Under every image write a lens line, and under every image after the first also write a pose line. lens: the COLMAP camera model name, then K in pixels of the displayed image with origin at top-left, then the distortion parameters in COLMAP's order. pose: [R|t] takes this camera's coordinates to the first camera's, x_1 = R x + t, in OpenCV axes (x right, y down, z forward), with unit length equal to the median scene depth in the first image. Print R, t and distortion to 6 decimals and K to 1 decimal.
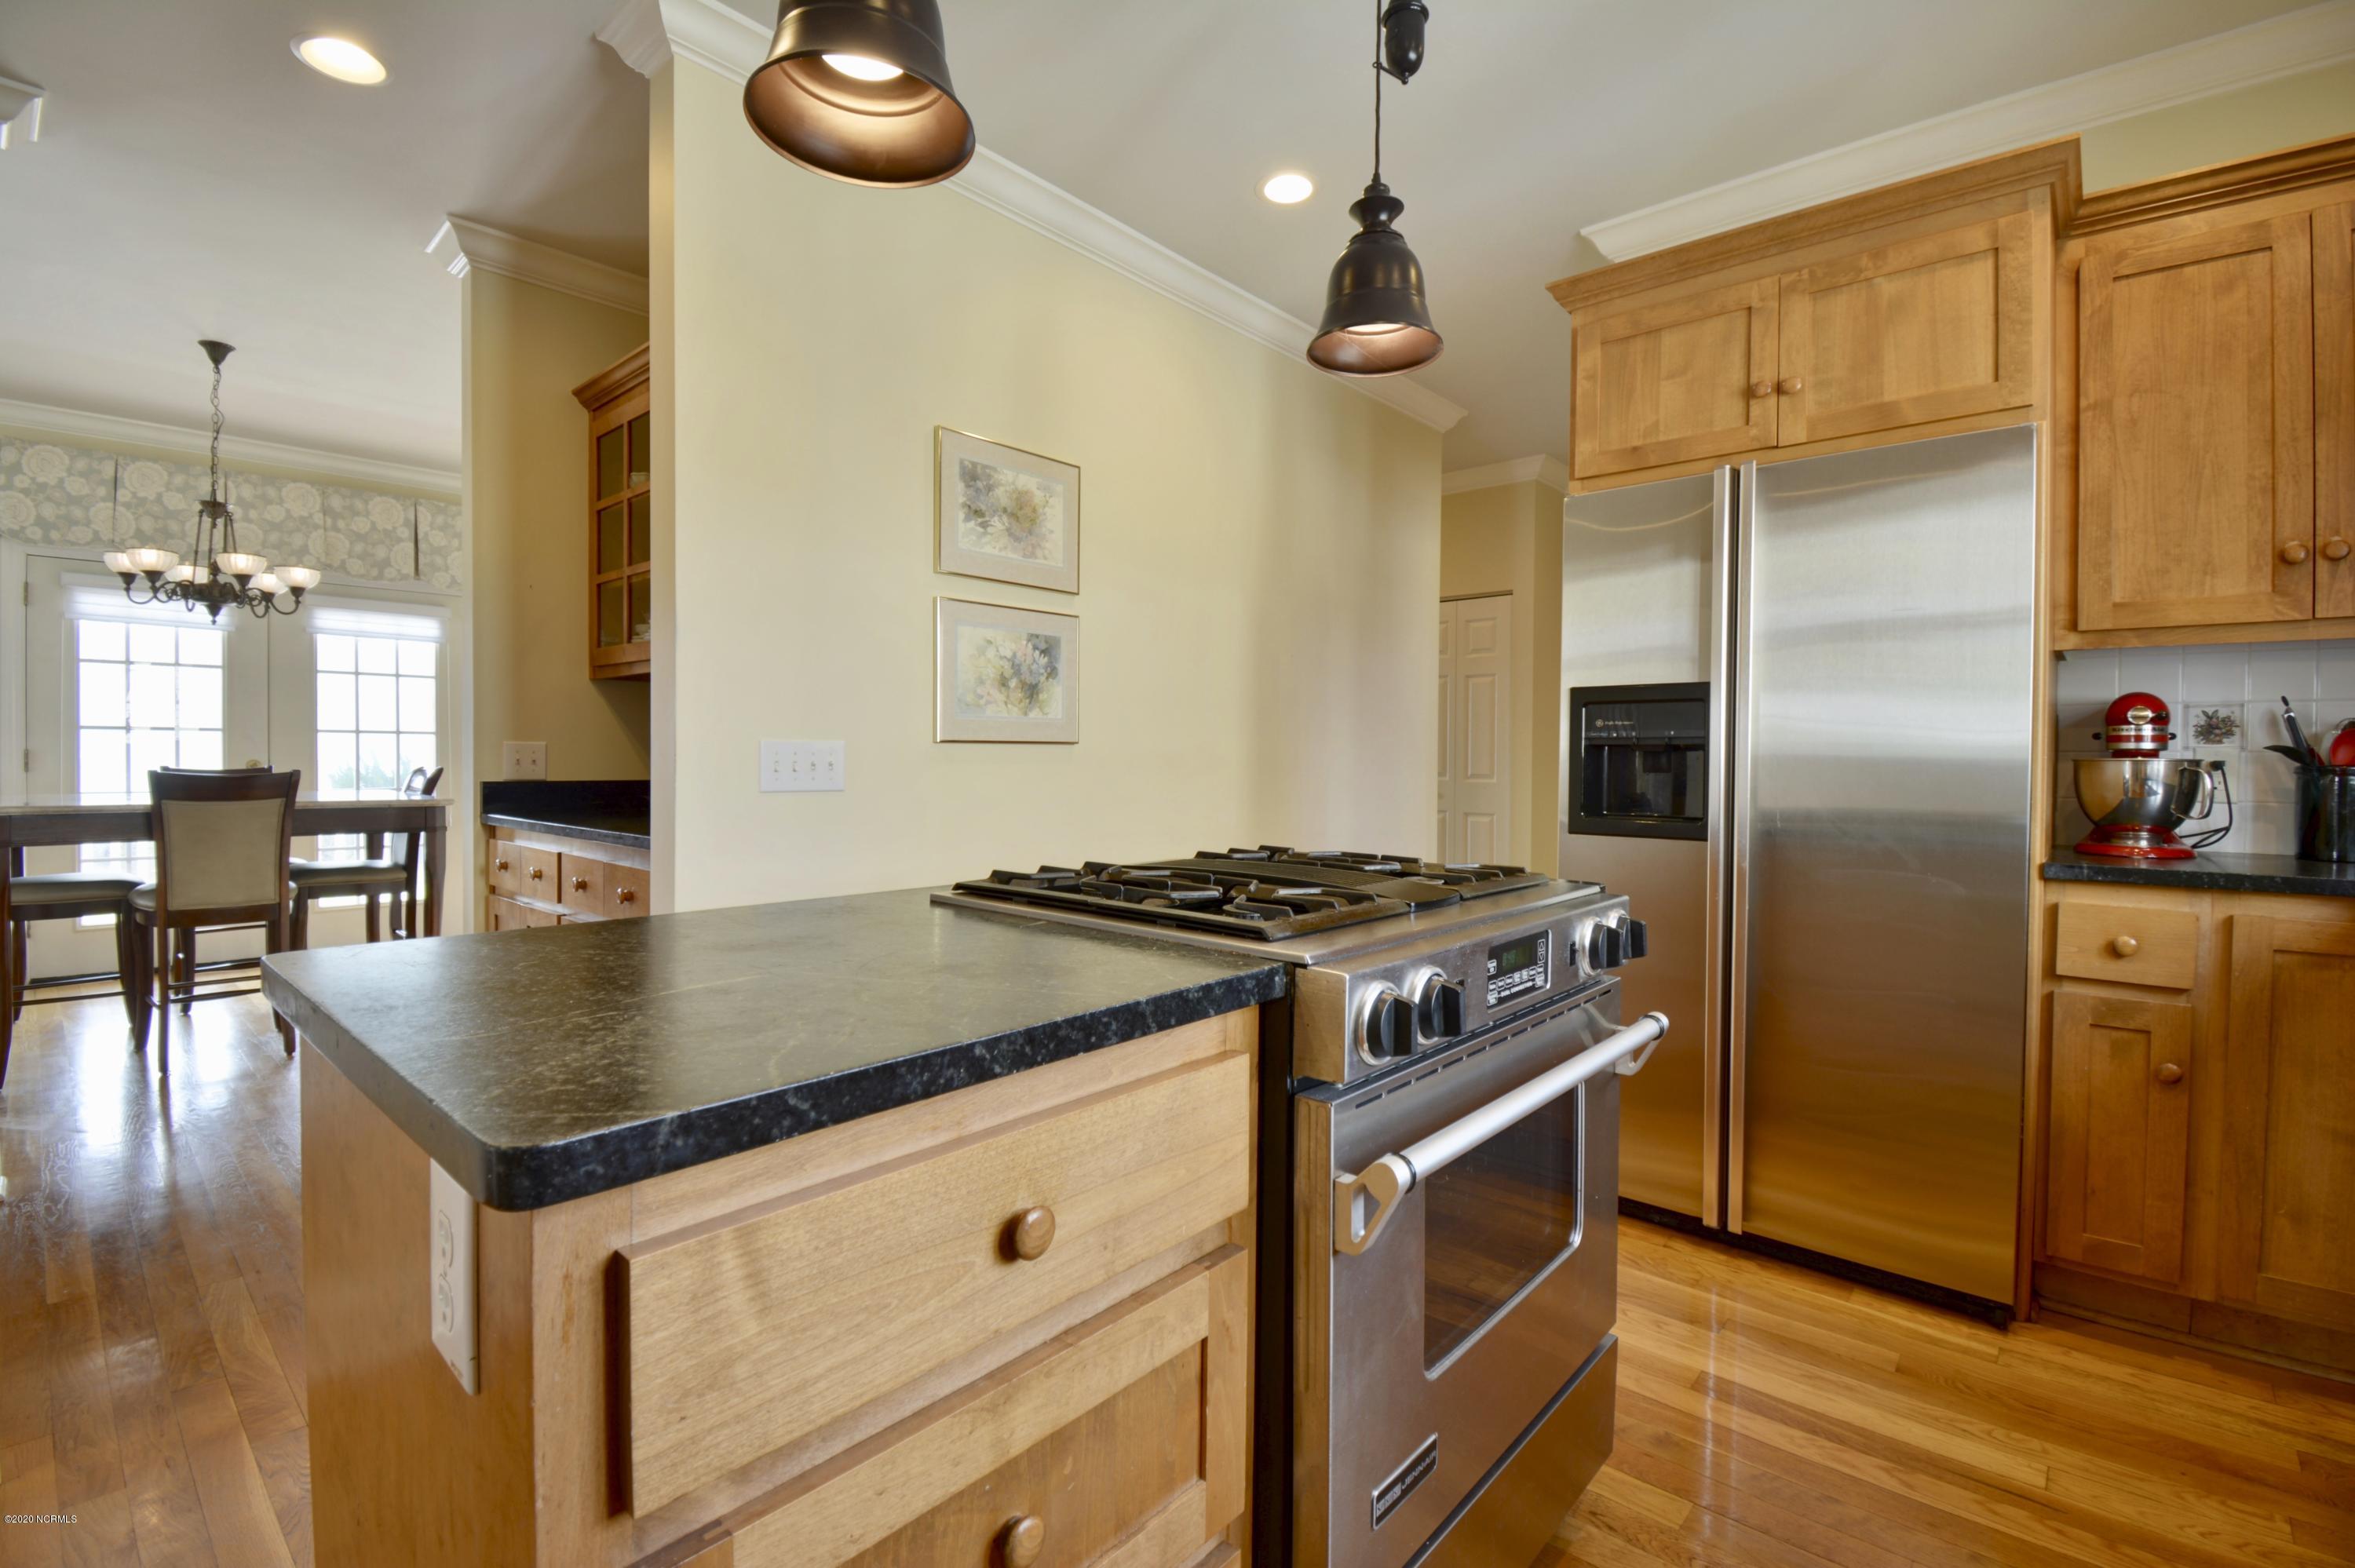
lens RADIAL K [[1050.6, 0, 1170.0], [0, 1050.6, 774.3], [0, 0, 1]] dist [0.002537, -0.014691]
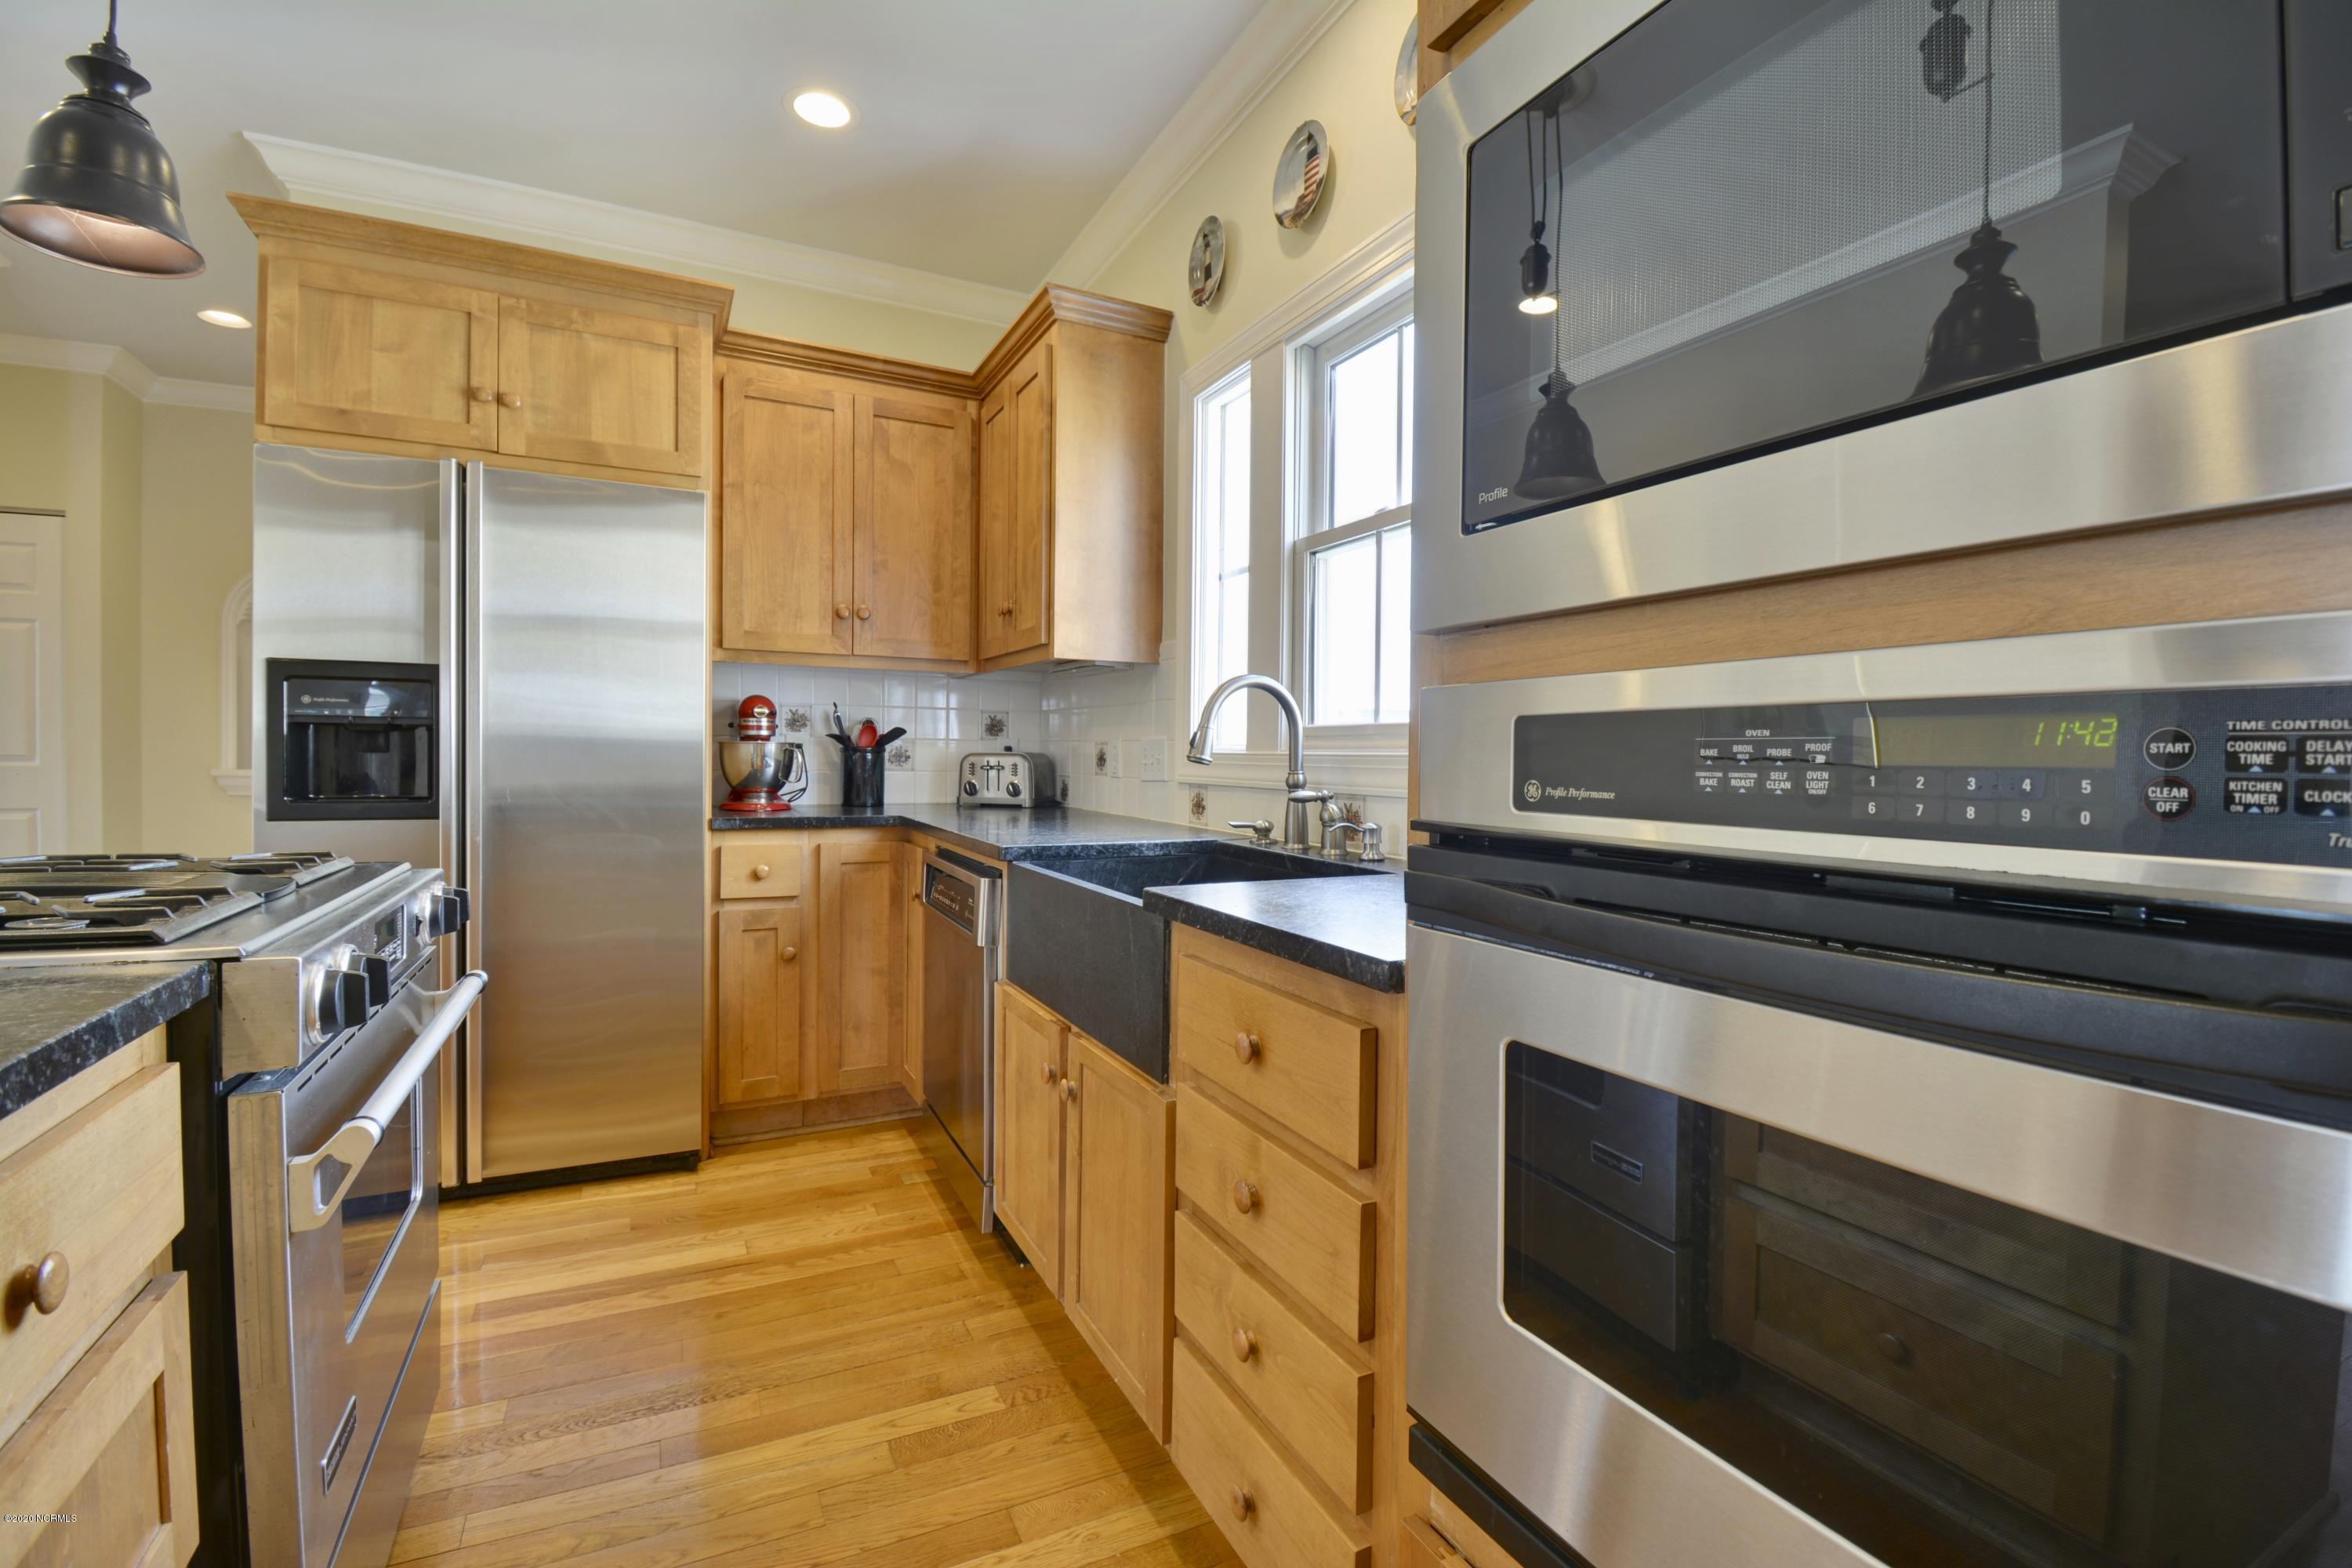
lens RADIAL K [[1049.4, 0, 1164.7], [0, 1049.4, 770.7], [0, 0, 1]] dist [0.002537, -0.014691]
pose [[0.382635, -0.019272, 0.923699, -0.191312], [0.002842, 0.999802, 0.019682, -0.002239], [-0.923895, -0.004906, 0.382614, -0.064179]]
